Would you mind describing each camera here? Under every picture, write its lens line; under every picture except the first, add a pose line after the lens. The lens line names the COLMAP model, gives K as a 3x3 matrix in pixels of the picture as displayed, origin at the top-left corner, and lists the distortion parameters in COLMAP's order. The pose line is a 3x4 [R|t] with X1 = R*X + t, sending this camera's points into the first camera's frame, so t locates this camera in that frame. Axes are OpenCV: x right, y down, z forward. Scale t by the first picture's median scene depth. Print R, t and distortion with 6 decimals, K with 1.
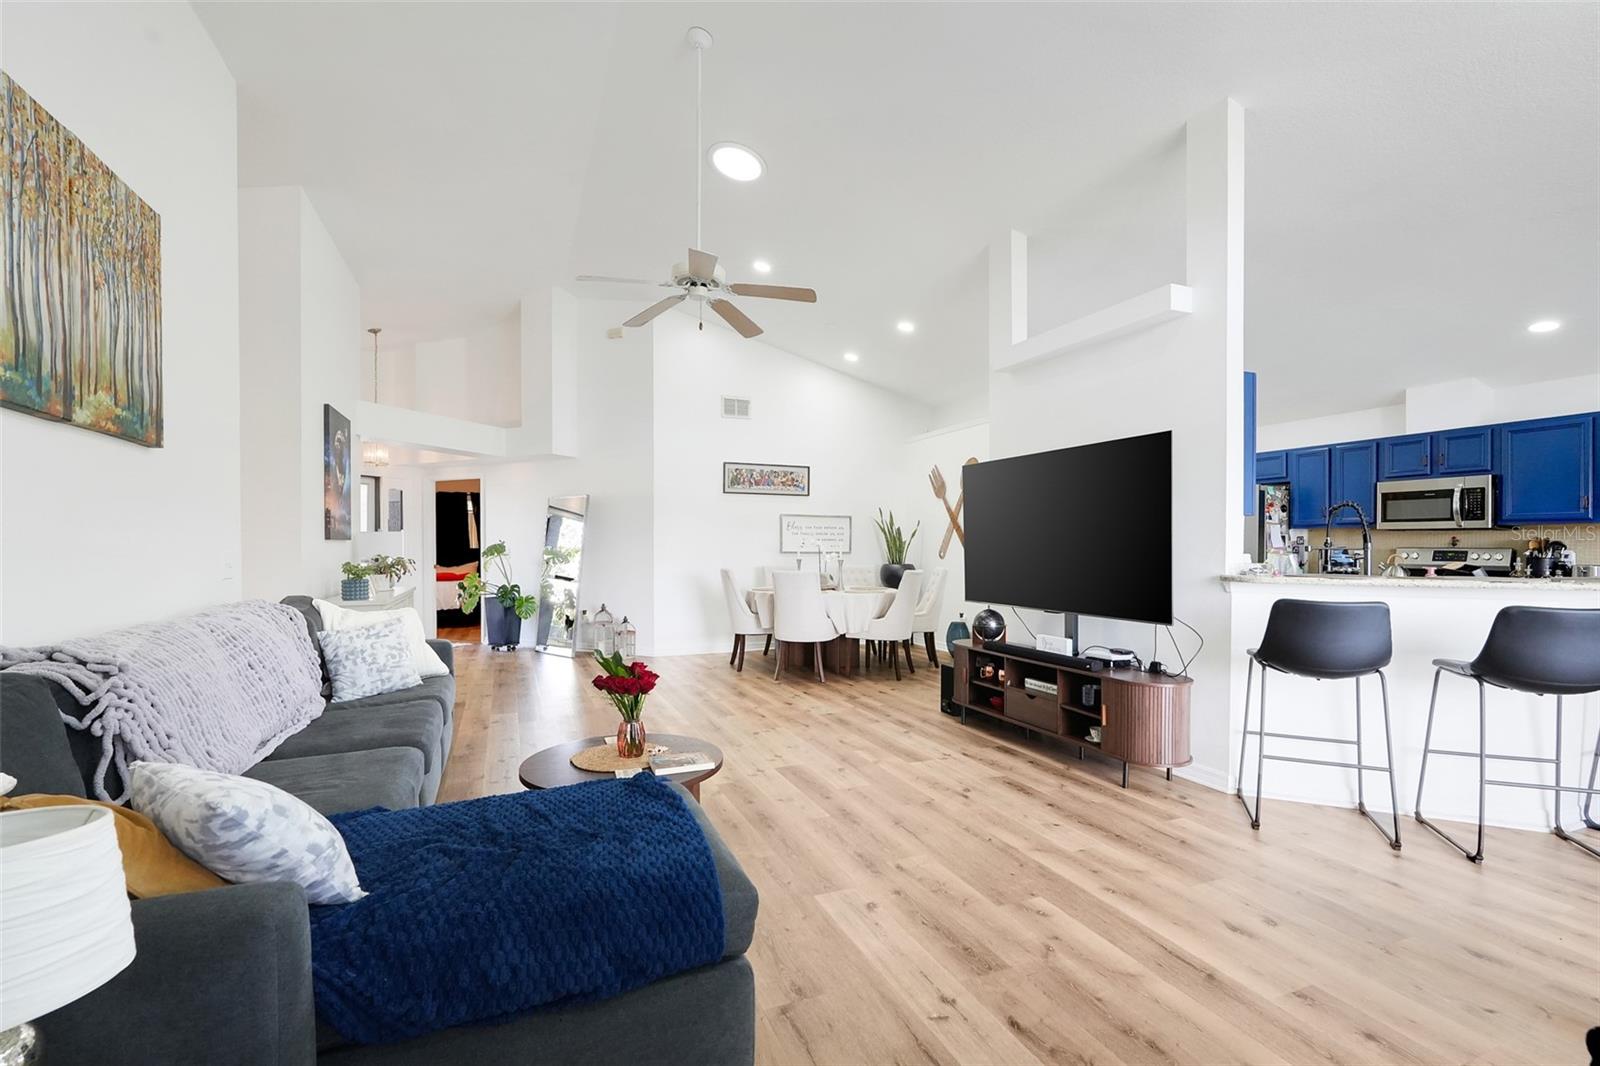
lens RADIAL K [[712.1, 0, 797.4], [0, 712.1, 554.7], [0, 0, 1]] dist [-0.002133, -0.000175]
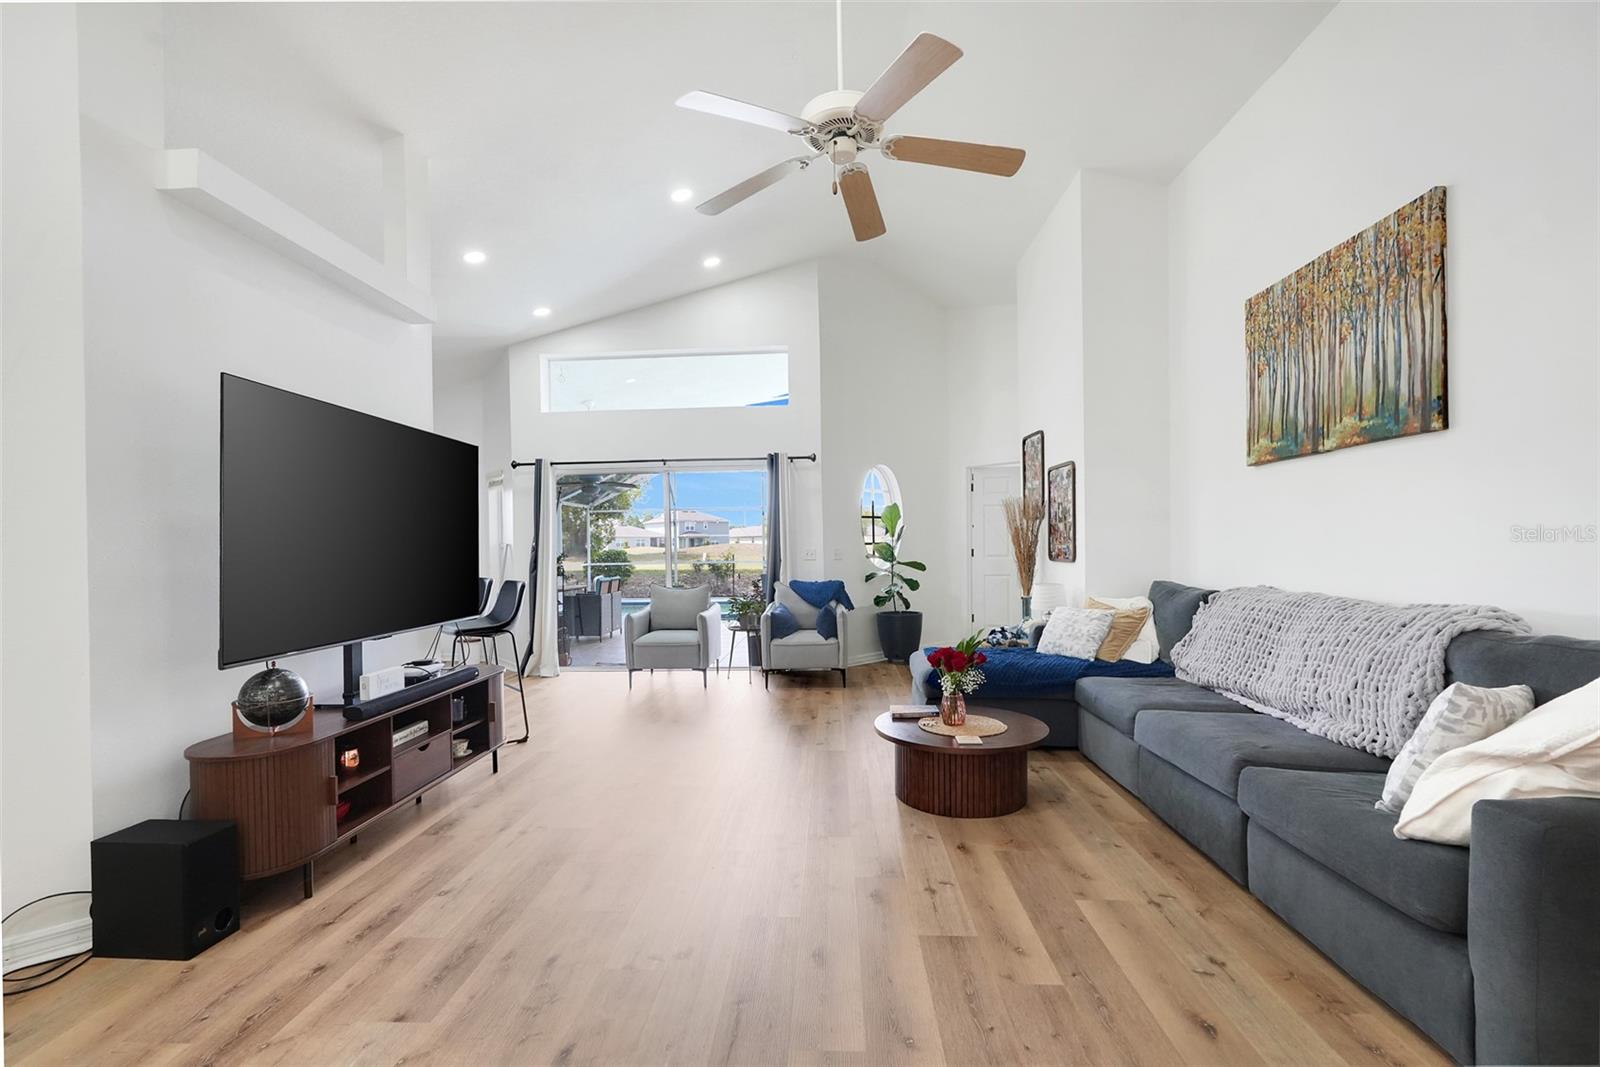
lens RADIAL K [[712.1, 0, 797.4], [0, 712.1, 555.2], [0, 0, 1]] dist [-0.002133, -0.000175]
pose [[-0.902112, 0.007973, 0.431428, -0.276058], [0.020652, 0.999481, 0.024712, -0.011258], [-0.431008, 0.031203, -0.901809, 1.175234]]
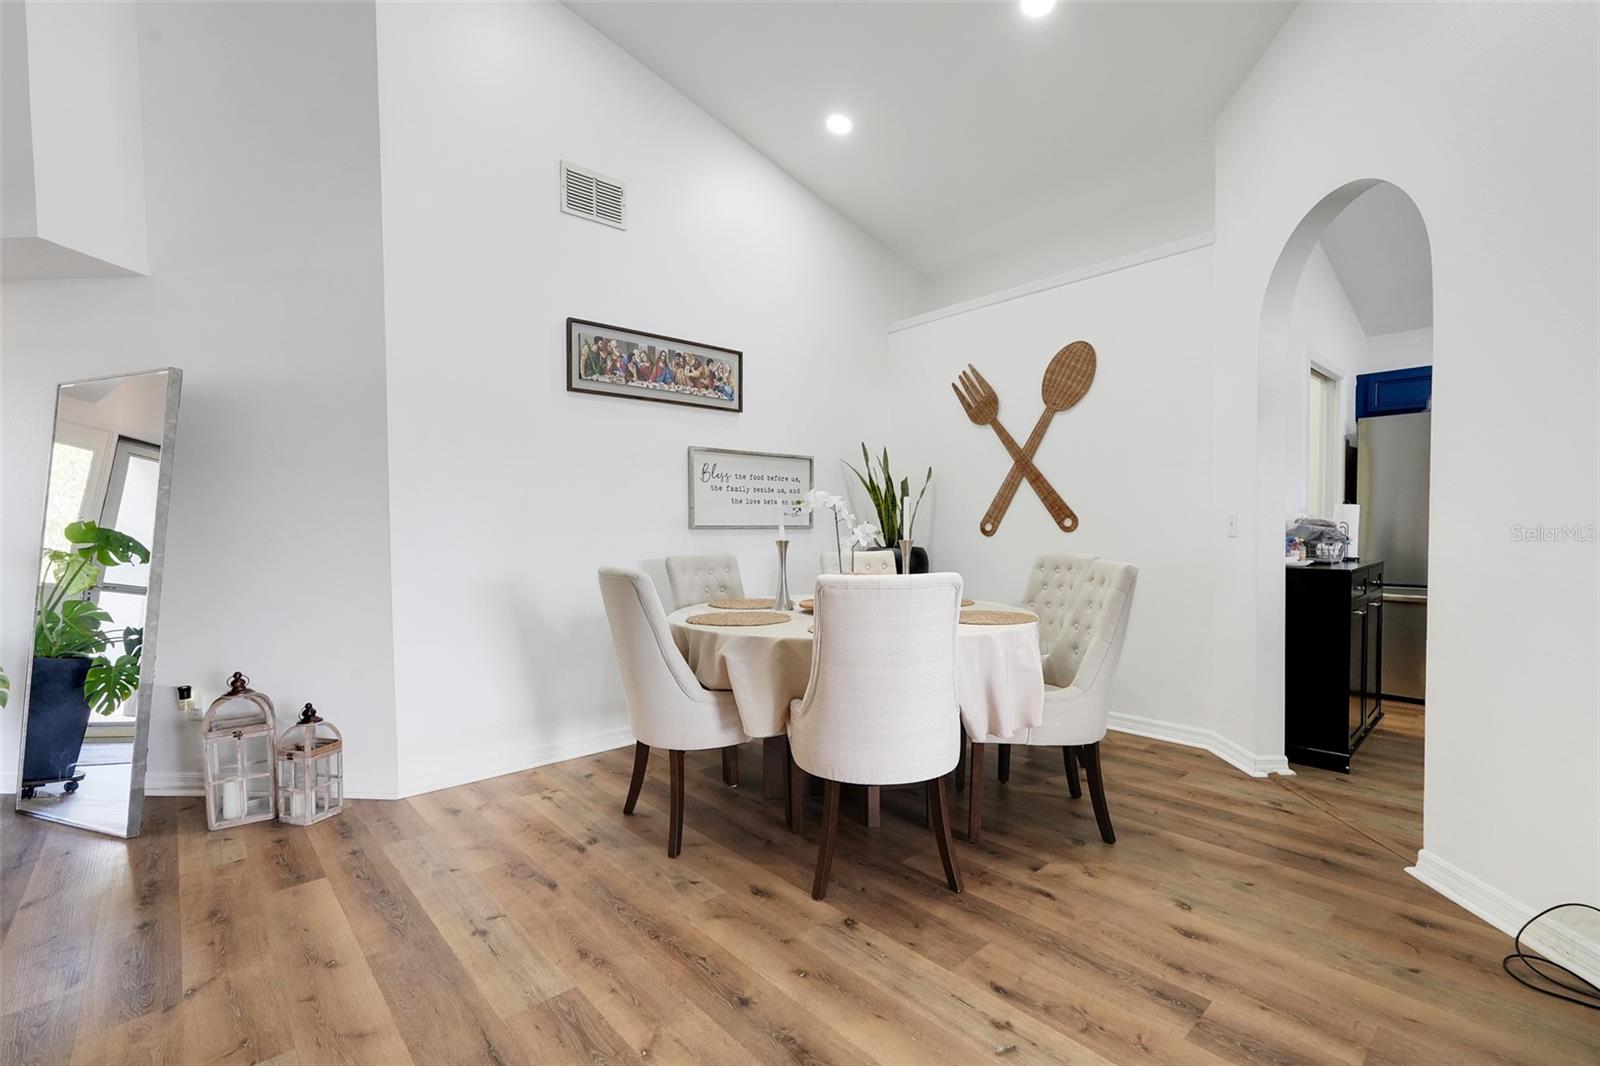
lens RADIAL K [[712.1, 0, 797.4], [0, 712.1, 554.7], [0, 0, 1]] dist [-0.002133, -0.000175]
pose [[0.946457, -0.019752, 0.322225, -0.113753], [0.010815, 0.999506, 0.029503, 0.002365], [-0.322649, -0.024438, 0.946203, 0.542454]]
